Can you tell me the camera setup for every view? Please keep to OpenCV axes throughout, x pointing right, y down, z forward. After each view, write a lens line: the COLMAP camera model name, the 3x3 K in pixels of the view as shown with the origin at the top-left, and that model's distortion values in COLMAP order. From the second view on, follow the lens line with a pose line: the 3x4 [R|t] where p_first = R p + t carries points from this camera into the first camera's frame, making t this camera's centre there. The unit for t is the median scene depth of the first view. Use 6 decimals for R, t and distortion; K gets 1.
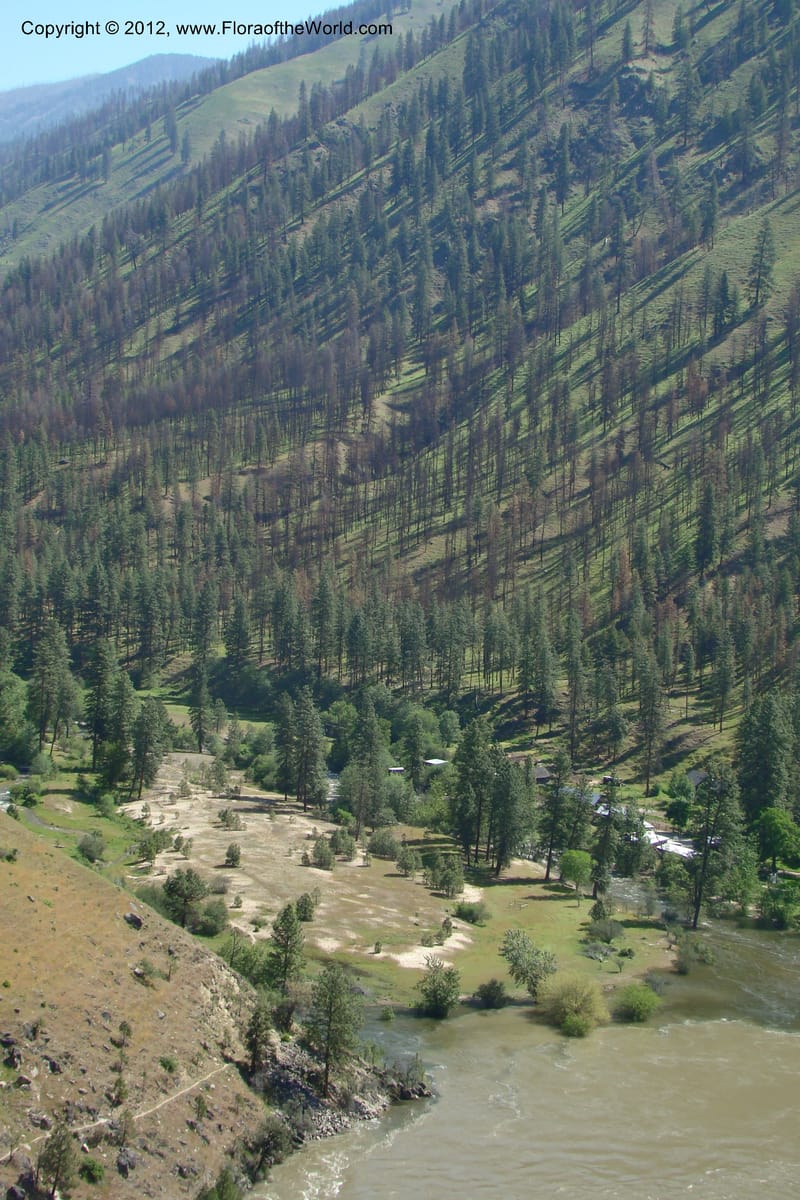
lens RADIAL K [[2464.0, 0, 400.0], [0, 2464.0, 600.0], [0, 0, 1]] dist [0.207145, 0.378279]
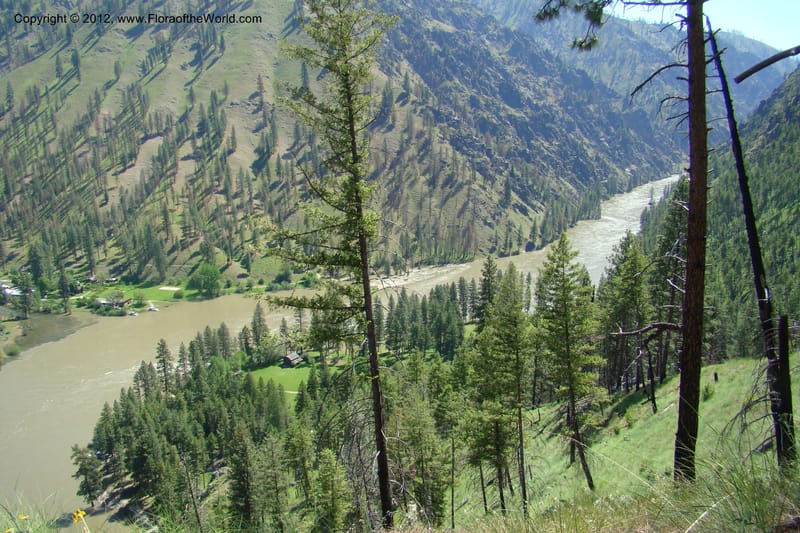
lens RADIAL K [[744.5, 0, 383.0], [0, 744.5, 262.3], [0, 0, 1]] dist [-0.181245, 0.130685]
pose [[0.818499, -0.201056, 0.538179, 0.001031], [0.114694, 0.975092, 0.189846, -0.065048], [-0.562943, -0.093663, 0.821171, -0.097155]]
